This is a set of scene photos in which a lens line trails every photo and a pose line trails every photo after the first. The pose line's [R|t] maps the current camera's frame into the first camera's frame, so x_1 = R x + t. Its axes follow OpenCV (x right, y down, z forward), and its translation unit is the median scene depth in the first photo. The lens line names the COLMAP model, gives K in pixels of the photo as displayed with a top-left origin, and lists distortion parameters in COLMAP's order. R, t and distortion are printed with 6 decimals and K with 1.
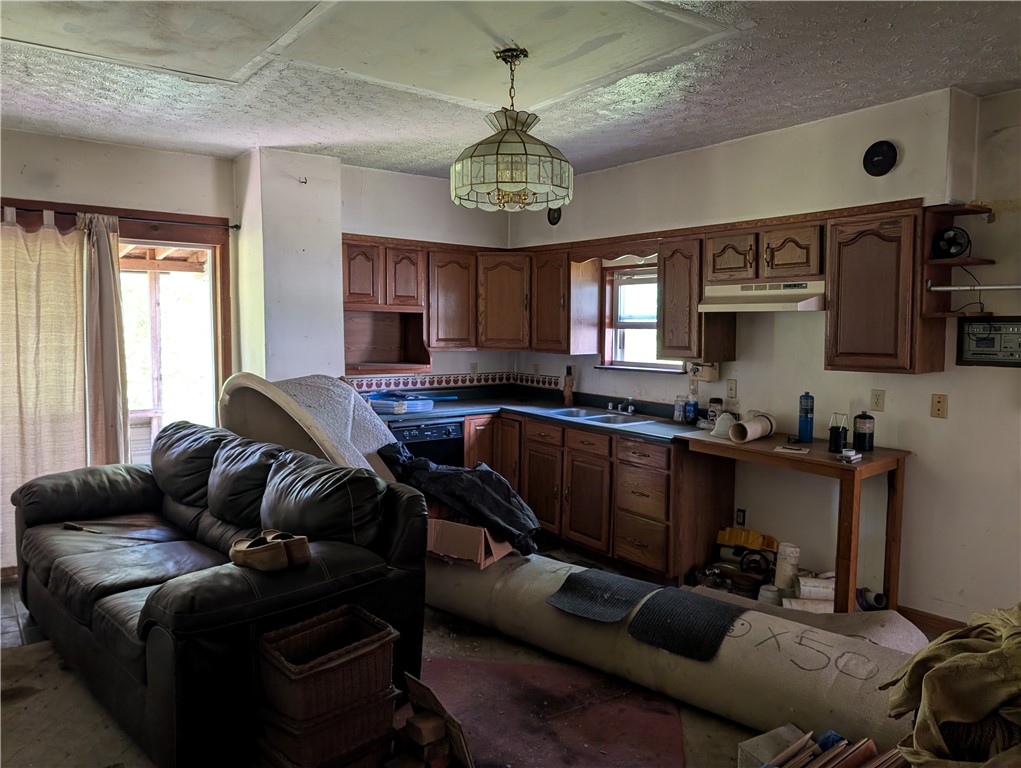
lens RADIAL K [[731.4, 0, 506.7], [0, 731.4, 383.4], [0, 0, 1]] dist [0.006265, -0.007320]
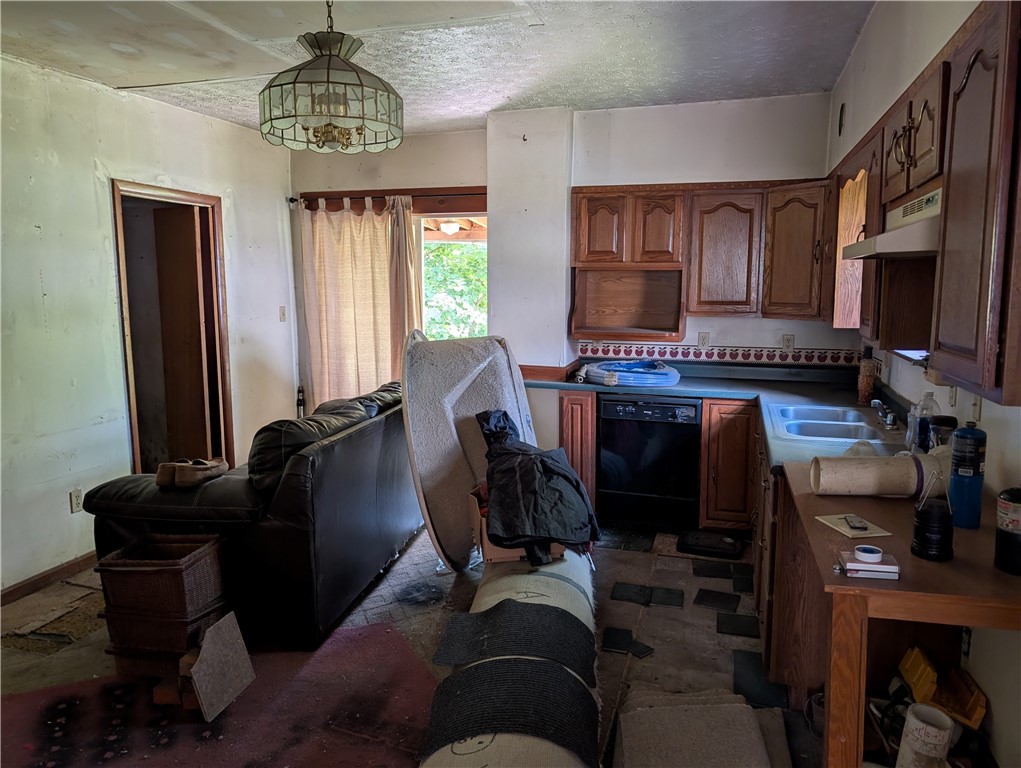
lens RADIAL K [[731.4, 0, 508.7], [0, 731.4, 380.2], [0, 0, 1]] dist [0.006265, -0.007320]
pose [[0.576277, 0.103311, -0.810698, 0.468724], [-0.061563, 0.994647, 0.082991, -0.029162], [0.814932, 0.002083, 0.579552, 0.356659]]
